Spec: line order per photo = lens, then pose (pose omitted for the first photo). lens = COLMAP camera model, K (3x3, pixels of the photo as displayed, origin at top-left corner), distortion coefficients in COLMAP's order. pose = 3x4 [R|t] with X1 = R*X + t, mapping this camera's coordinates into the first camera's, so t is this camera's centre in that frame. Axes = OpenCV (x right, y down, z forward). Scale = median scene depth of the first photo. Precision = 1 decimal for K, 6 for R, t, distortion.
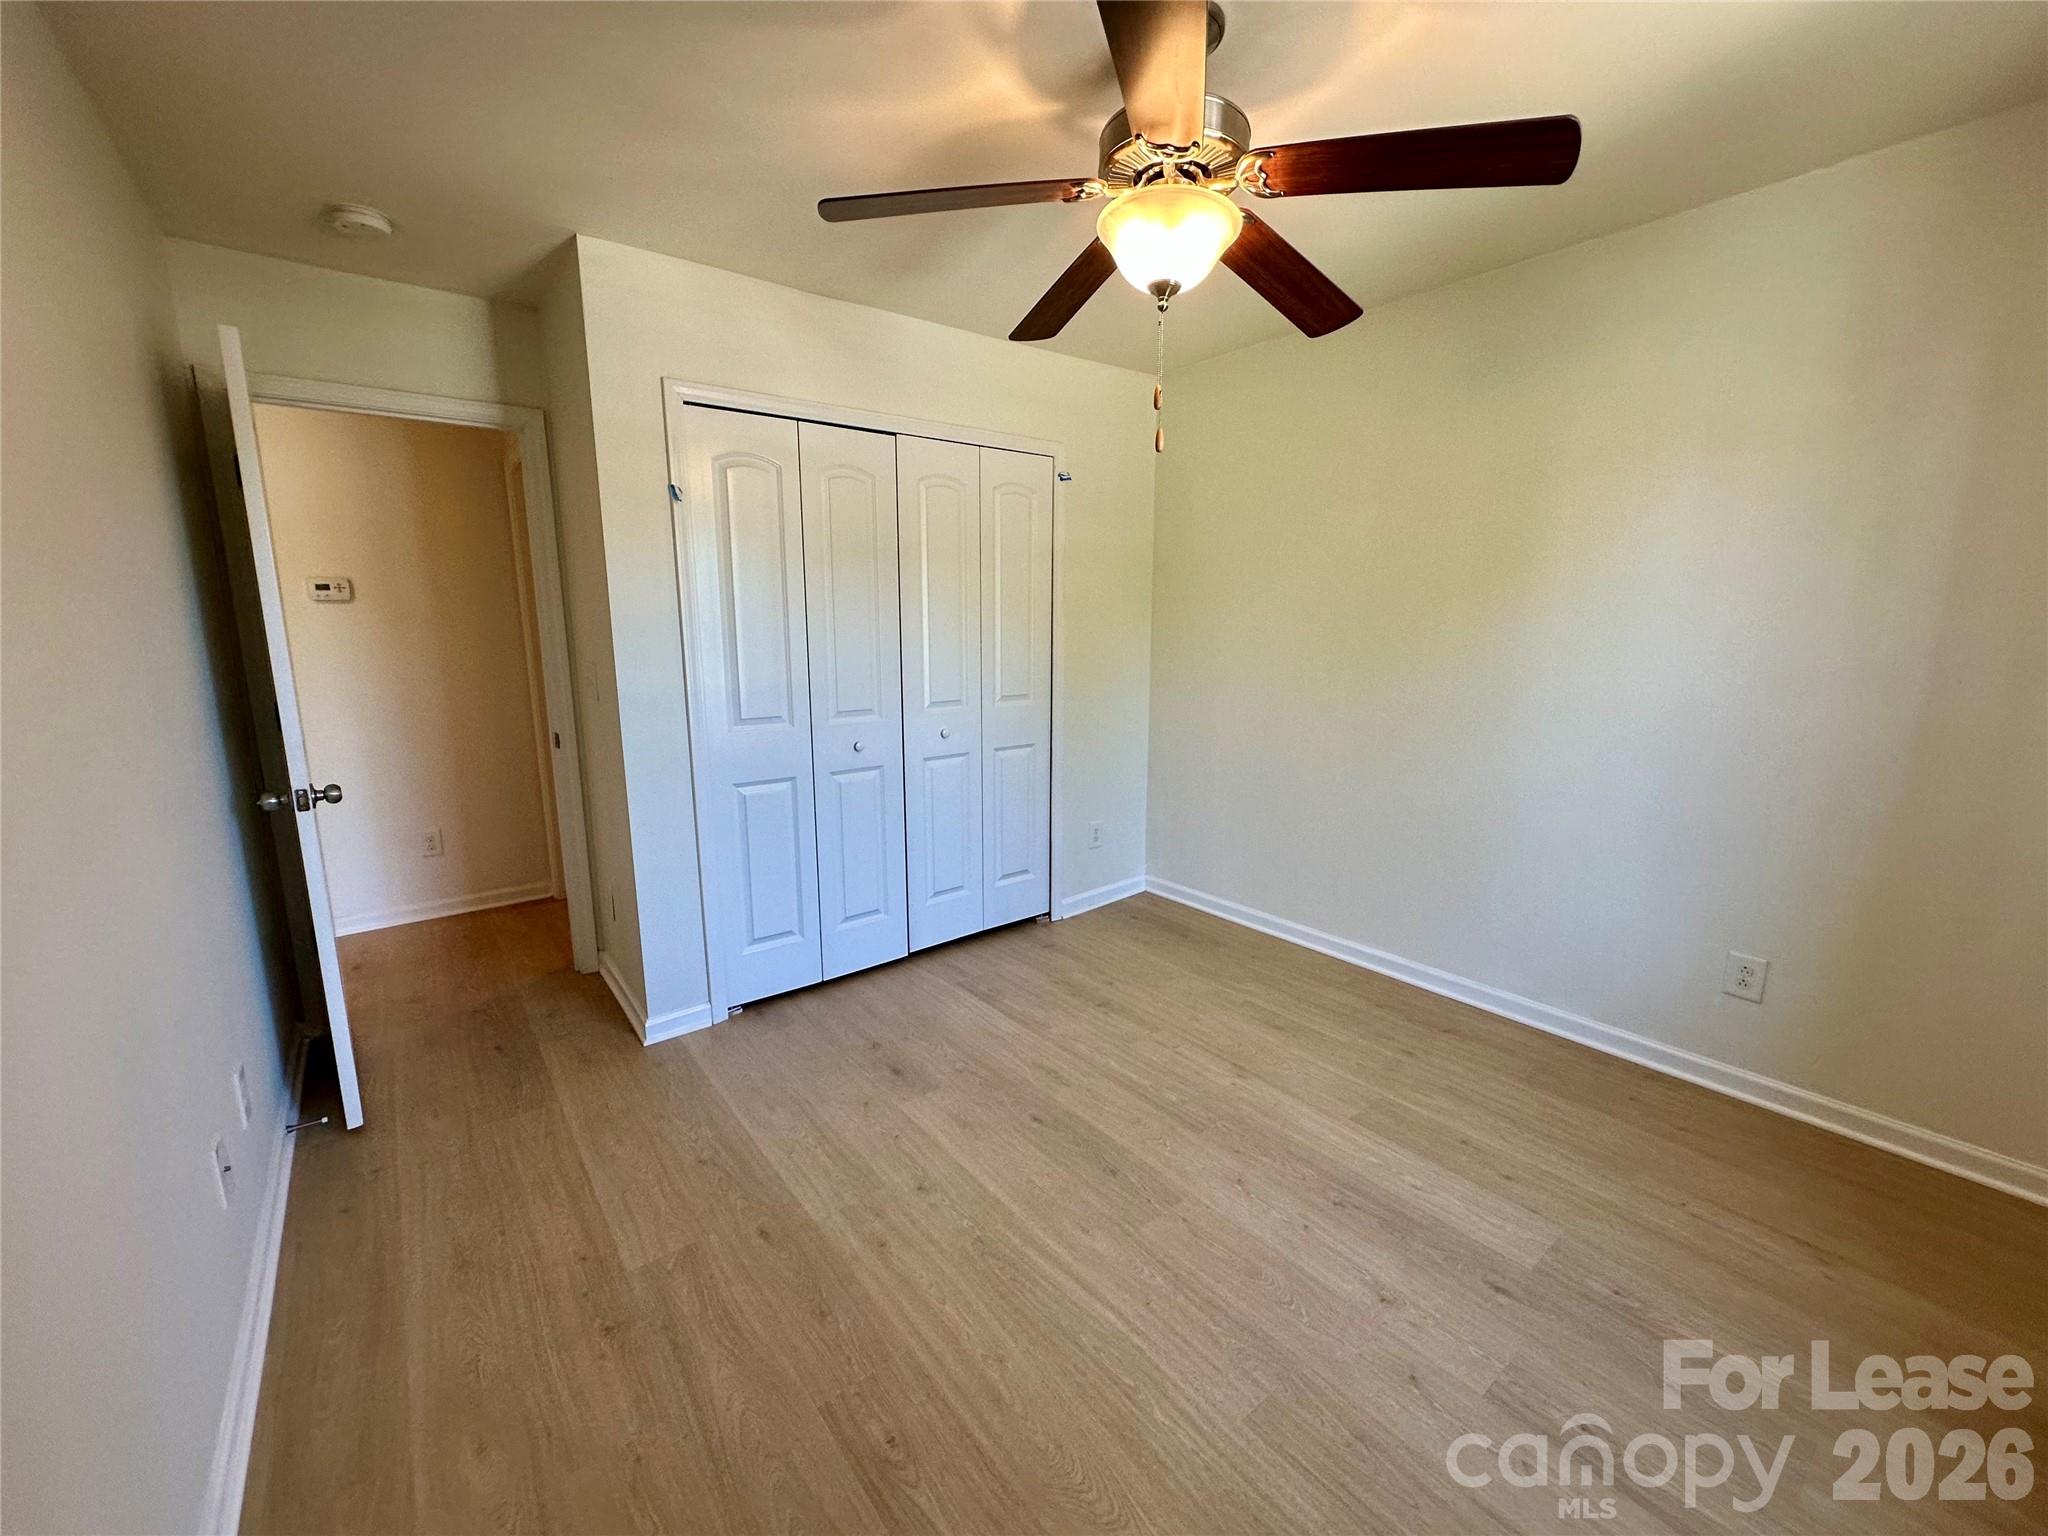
lens RADIAL K [[816.2, 0, 1022.7], [0, 816.2, 767.2], [0, 0, 1]] dist [-0.002529, 0.000188]
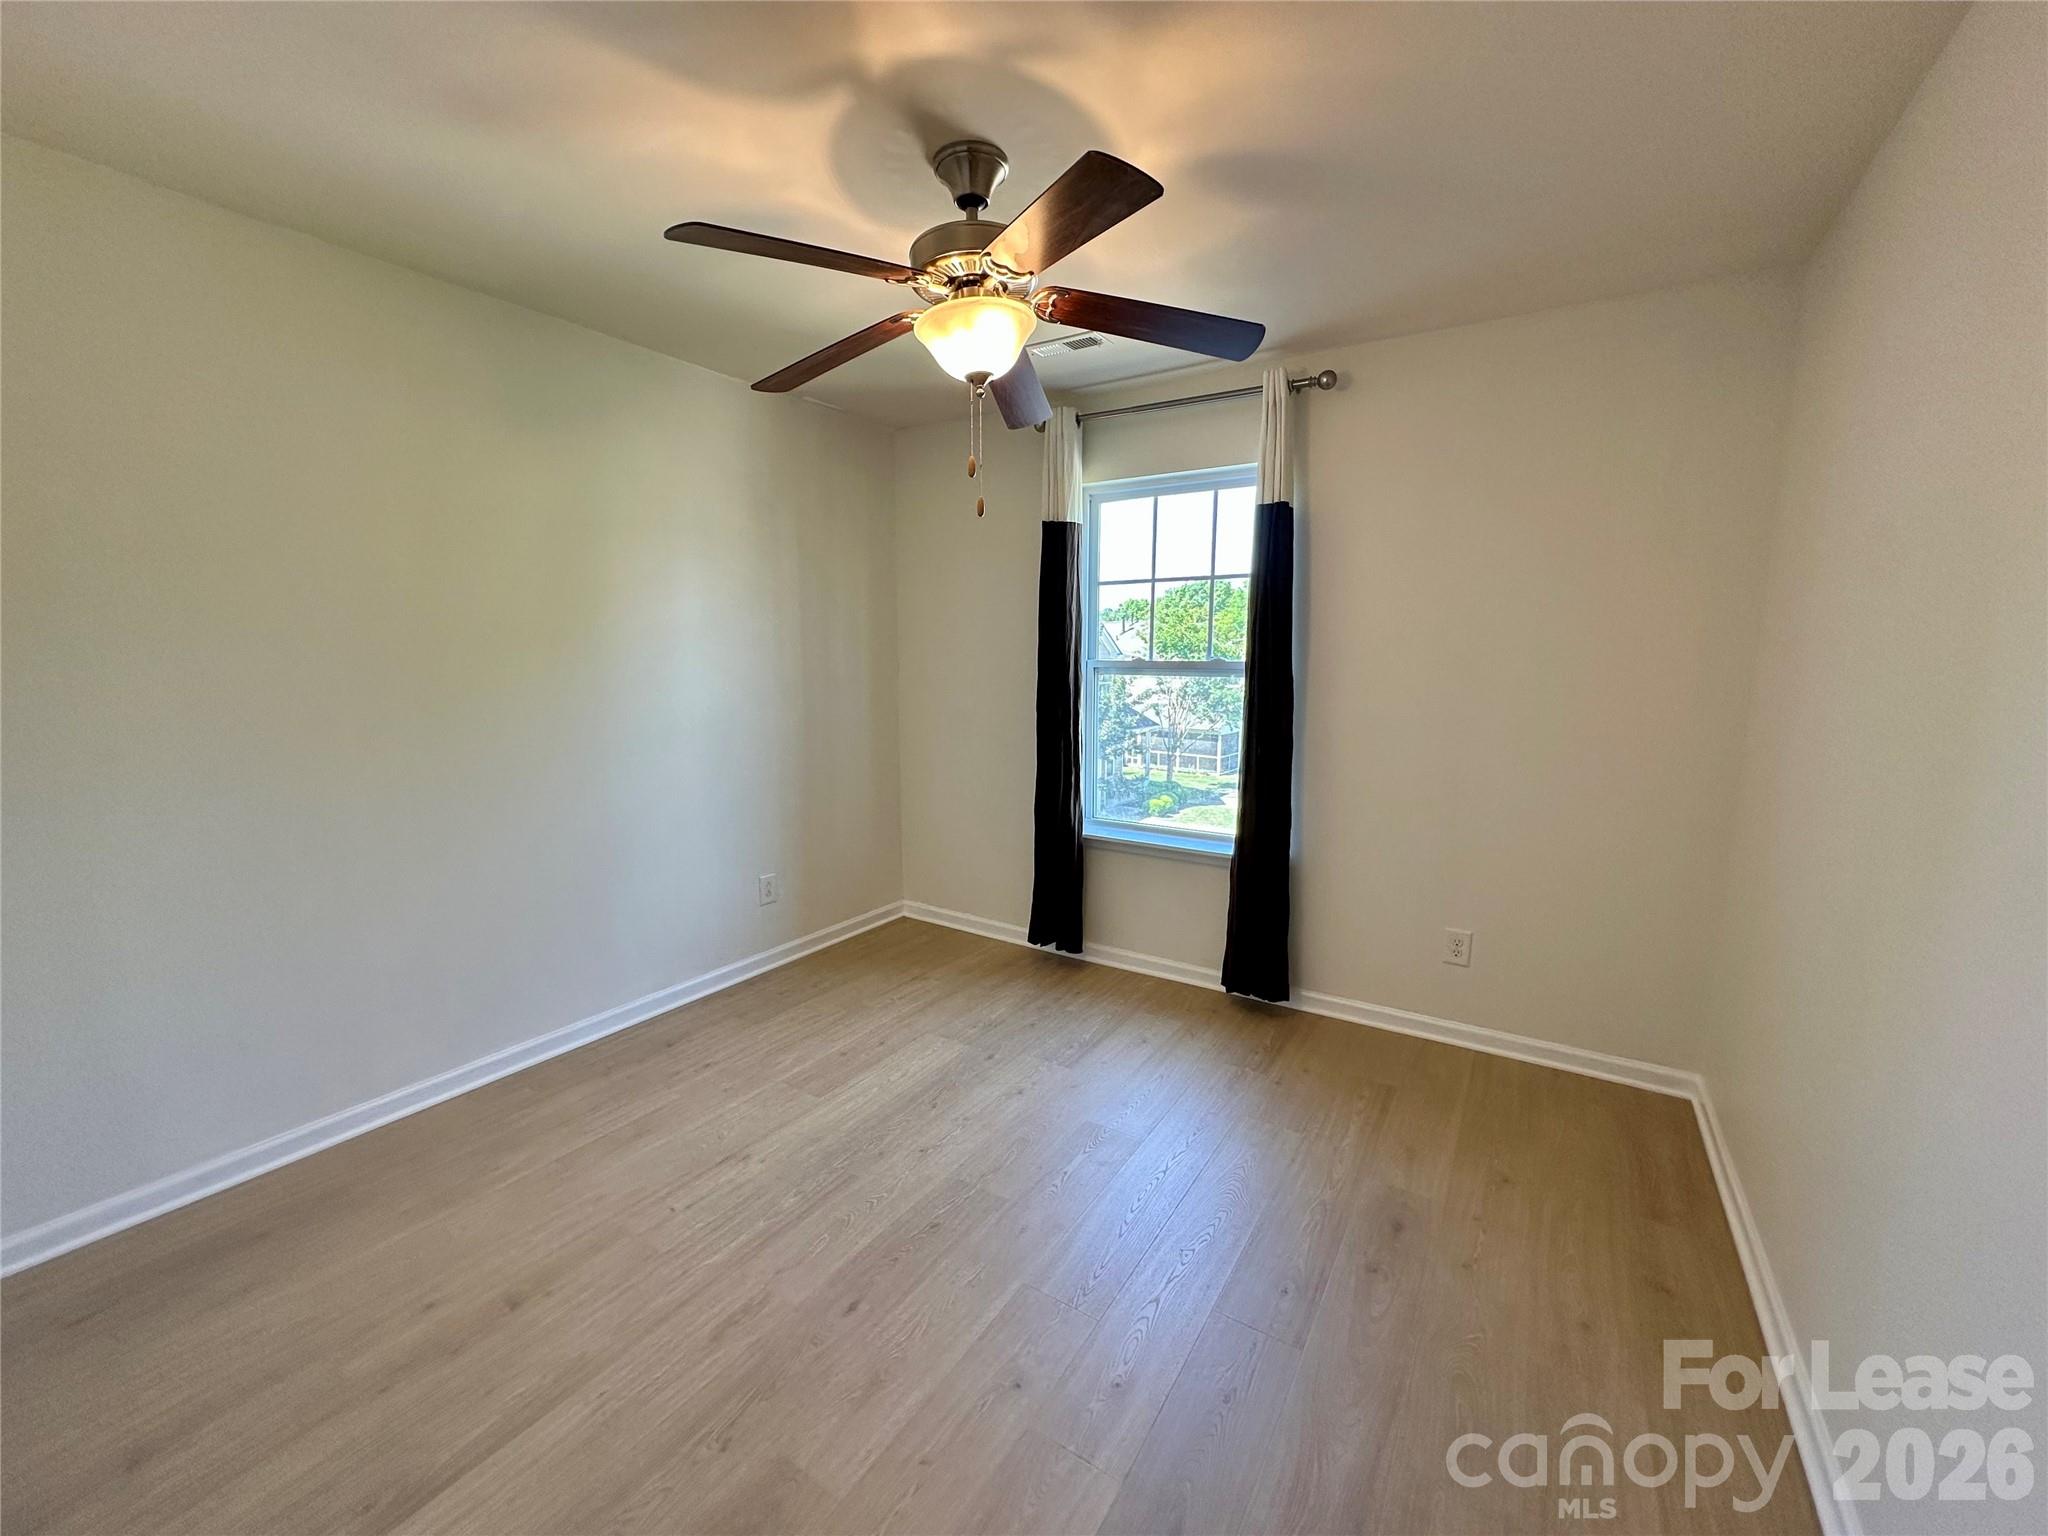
lens RADIAL K [[816.2, 0, 1022.7], [0, 816.2, 767.2], [0, 0, 1]] dist [-0.002529, 0.000188]
pose [[-0.324061, -0.129593, 0.937118, -0.656650], [0.171072, 0.966215, 0.192775, -0.172323], [-0.930440, 0.222785, -0.290943, 0.916803]]
